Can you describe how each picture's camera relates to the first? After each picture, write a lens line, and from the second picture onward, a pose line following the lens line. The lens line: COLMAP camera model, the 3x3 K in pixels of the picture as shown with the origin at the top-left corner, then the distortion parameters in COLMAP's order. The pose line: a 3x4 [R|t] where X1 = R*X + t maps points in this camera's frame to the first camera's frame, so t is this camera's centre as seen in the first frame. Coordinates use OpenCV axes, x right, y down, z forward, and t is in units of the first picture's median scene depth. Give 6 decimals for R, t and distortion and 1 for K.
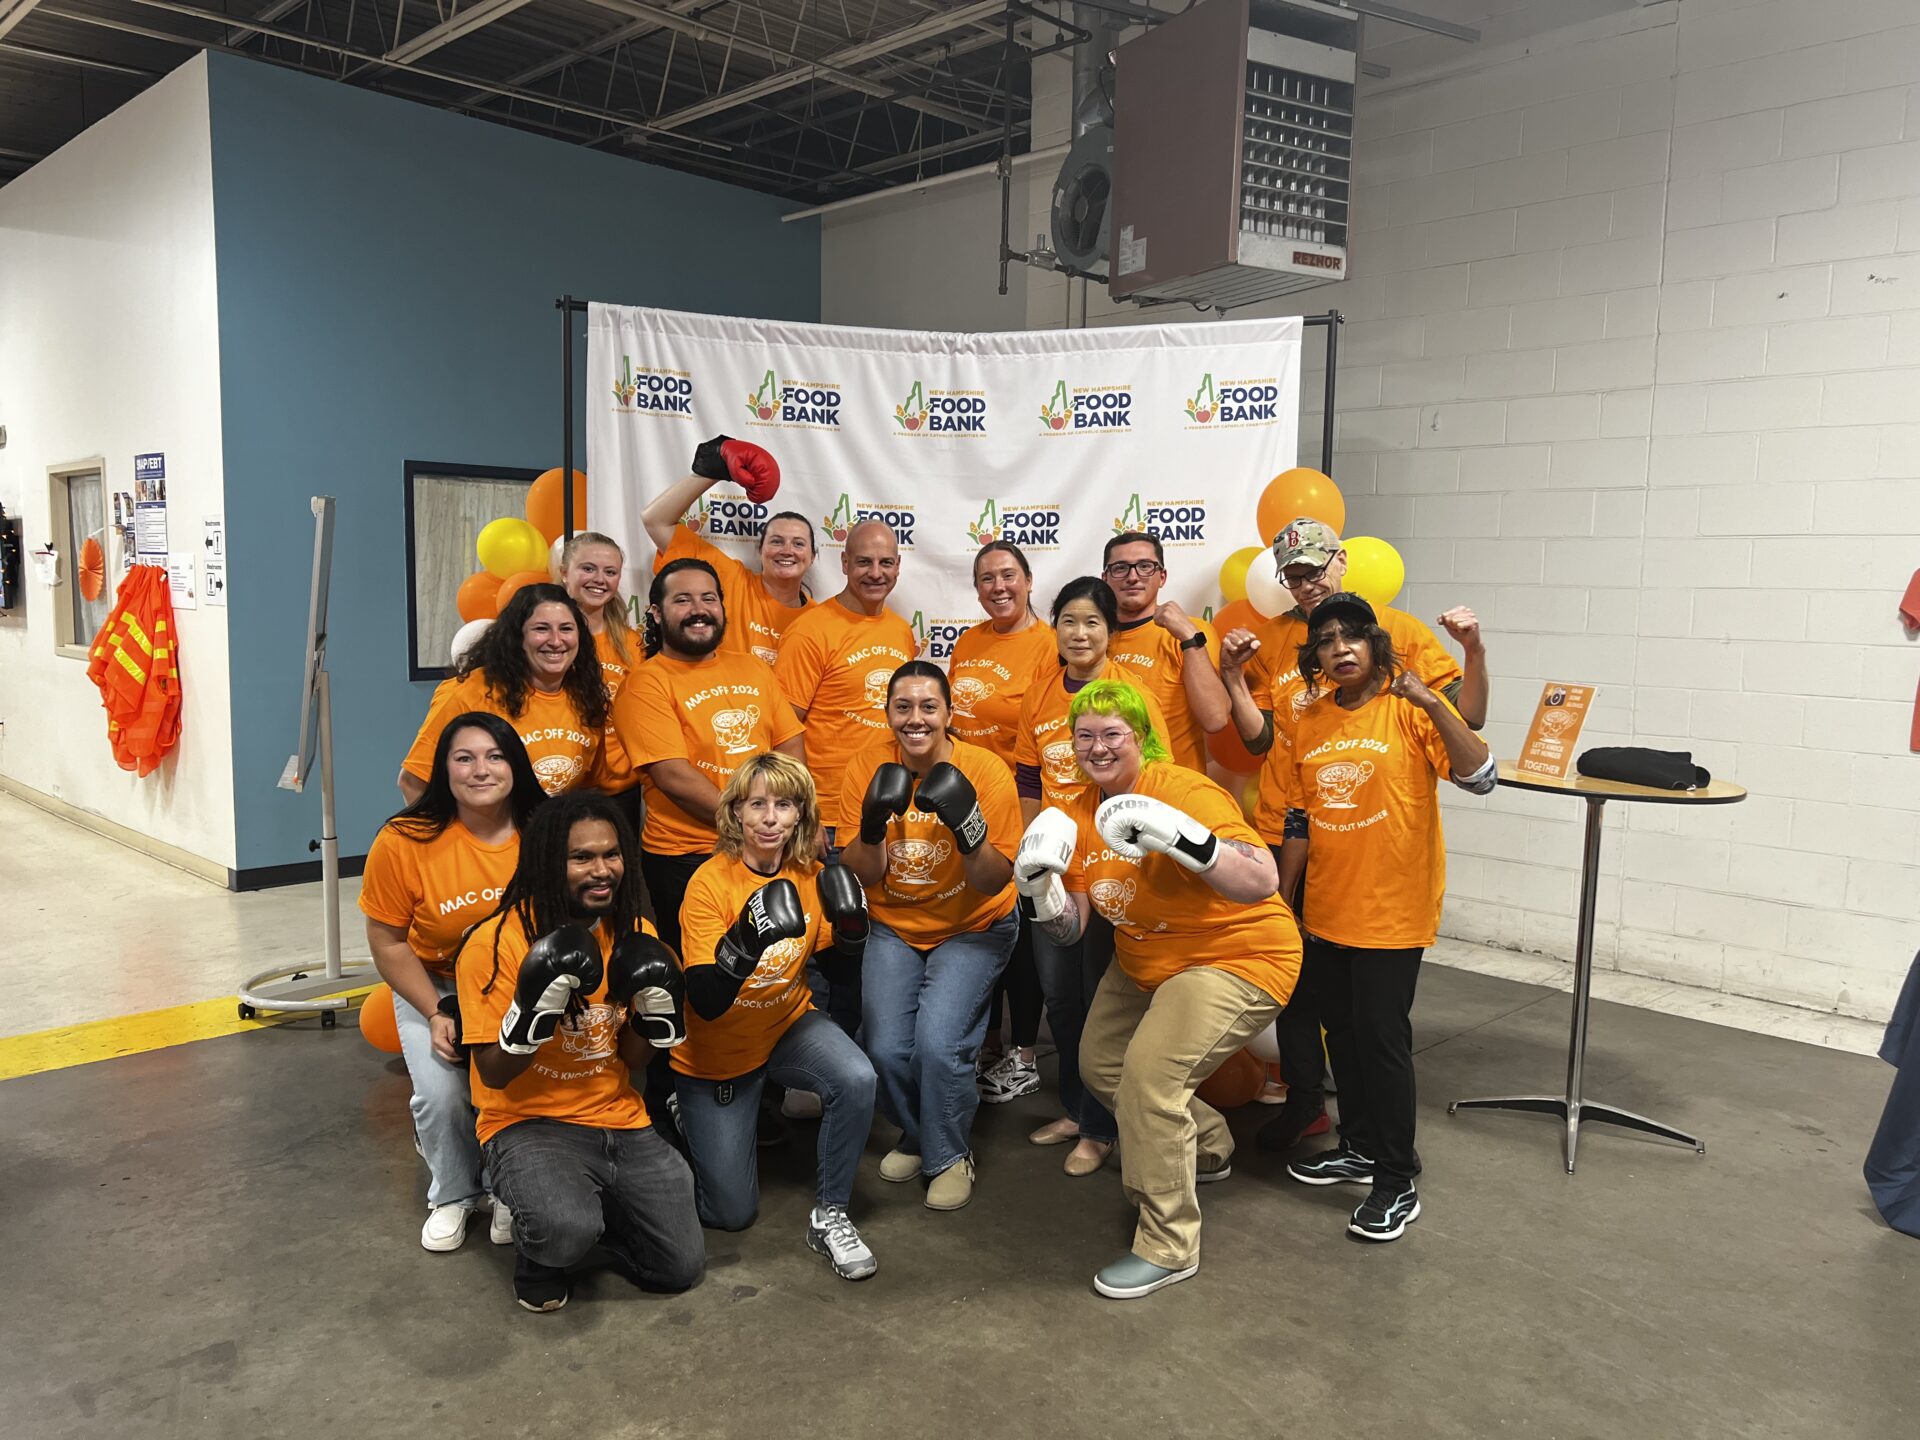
lens RADIAL K [[1457.0, 0, 962.7], [0, 1457.0, 694.4], [0, 0, 1]] dist [0.153918, -0.287897]
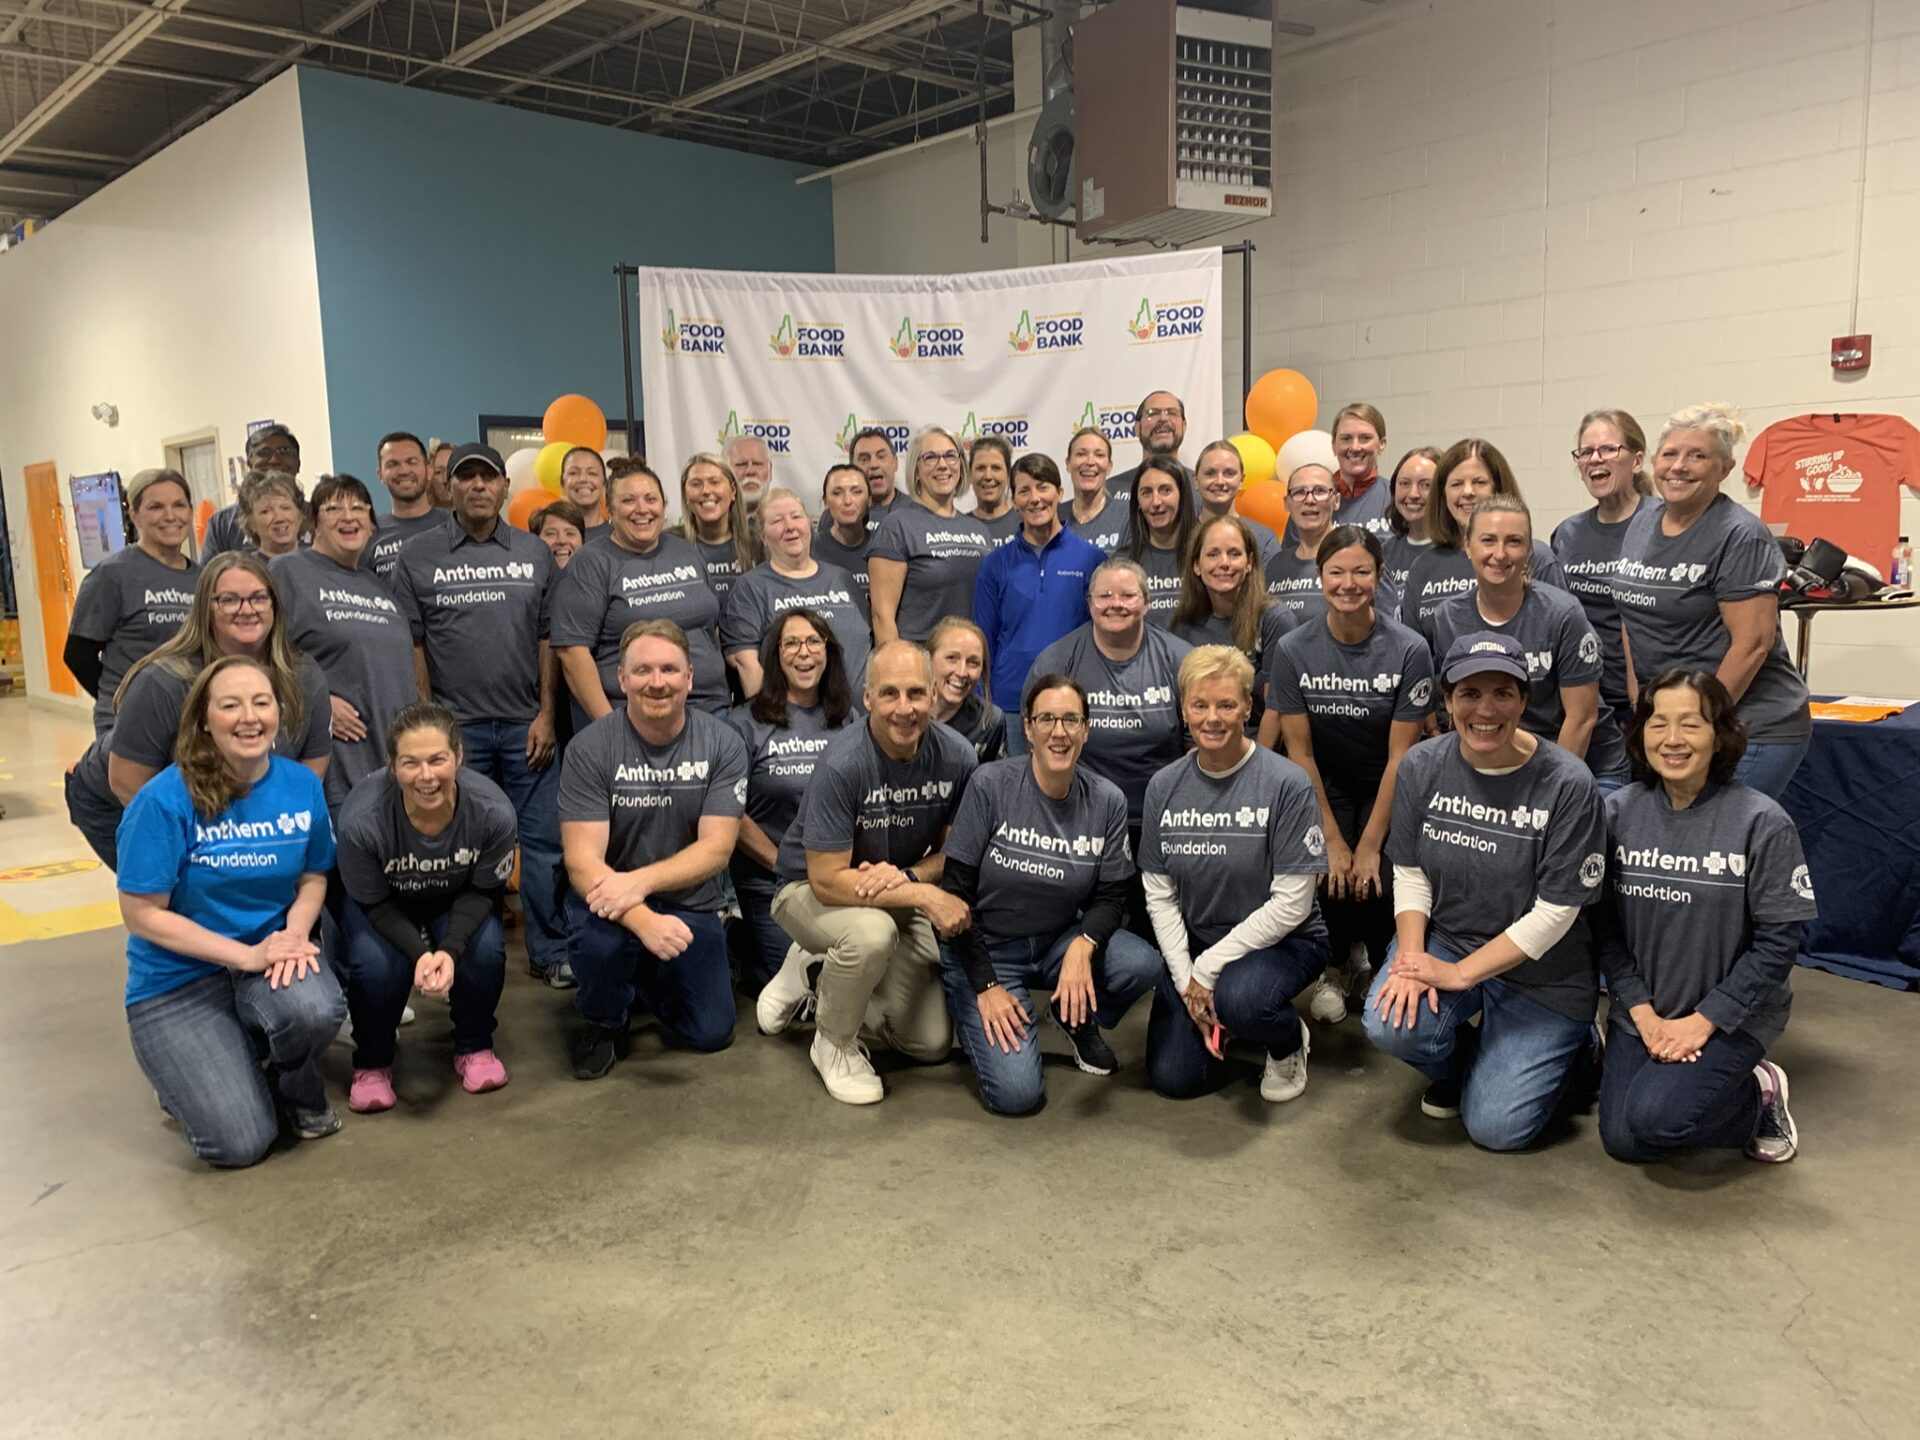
lens RADIAL K [[1474.7, 0, 961.8], [0, 1474.7, 729.9], [0, 0, 1]] dist [0.003492, -0.003385]
pose [[0.998678, -0.040531, -0.031610, 0.039774], [0.042233, 0.997583, 0.055169, 0.063582], [0.029298, -0.056431, 0.997977, -0.243589]]
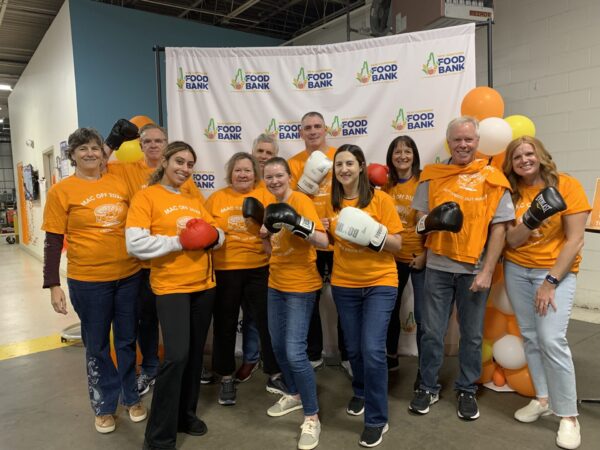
lens RADIAL K [[473.5, 0, 298.9], [0, 473.5, 206.5], [0, 0, 1]] dist [-0.000355, 0.000188]
pose [[0.988245, -0.044986, -0.146113, 0.062848], [0.039407, 0.998388, -0.040856, 0.034268], [0.147716, 0.034618, 0.988424, 0.273072]]
